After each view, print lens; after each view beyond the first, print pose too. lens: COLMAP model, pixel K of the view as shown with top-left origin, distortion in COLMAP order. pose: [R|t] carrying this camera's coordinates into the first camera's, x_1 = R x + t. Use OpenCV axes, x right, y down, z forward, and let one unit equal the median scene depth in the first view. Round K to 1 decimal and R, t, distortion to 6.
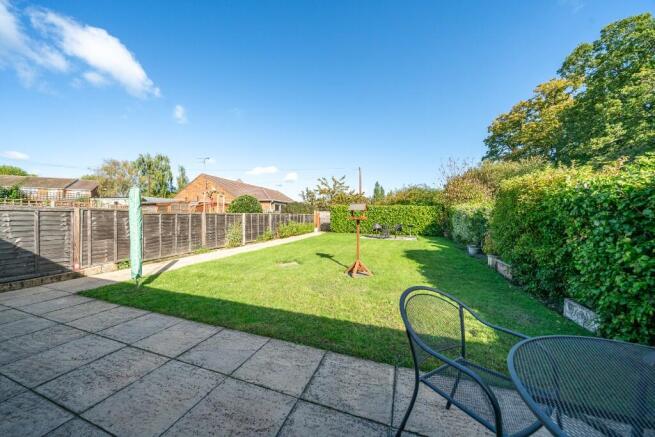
lens RADIAL K [[224.9, 0, 327.0], [0, 224.9, 216.8], [0, 0, 1]] dist [-0.008406, 0.000431]
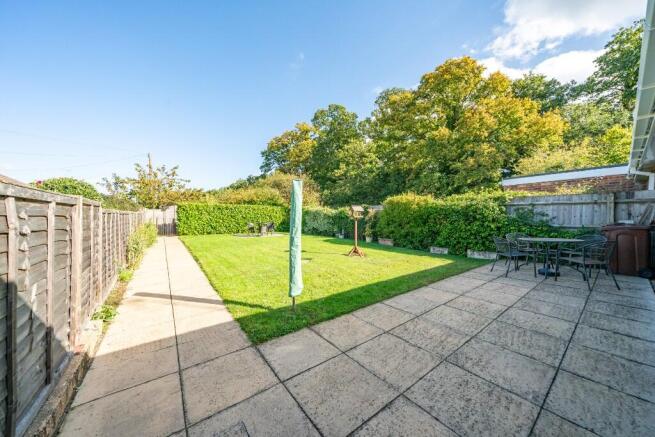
lens RADIAL K [[224.9, 0, 327.4], [0, 224.9, 216.5], [0, 0, 1]] dist [-0.008406, 0.000431]
pose [[0.550825, -0.006367, 0.834596, -0.367339], [0.004165, 0.999979, 0.004881, -0.000415], [-0.834610, 0.000787, 0.550840, 0.120796]]
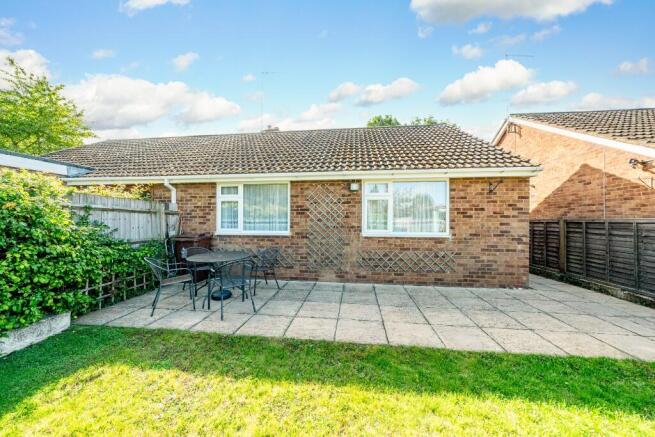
lens RADIAL K [[235.8, 0, 327.2], [0, 235.8, 220.8], [0, 0, 1]] dist [-0.001632, -0.000049]
pose [[-0.976299, -0.010739, -0.216158, 0.006943], [-0.009285, 0.999927, -0.007740, -0.006326], [0.216225, -0.005550, -0.976328, 0.335032]]
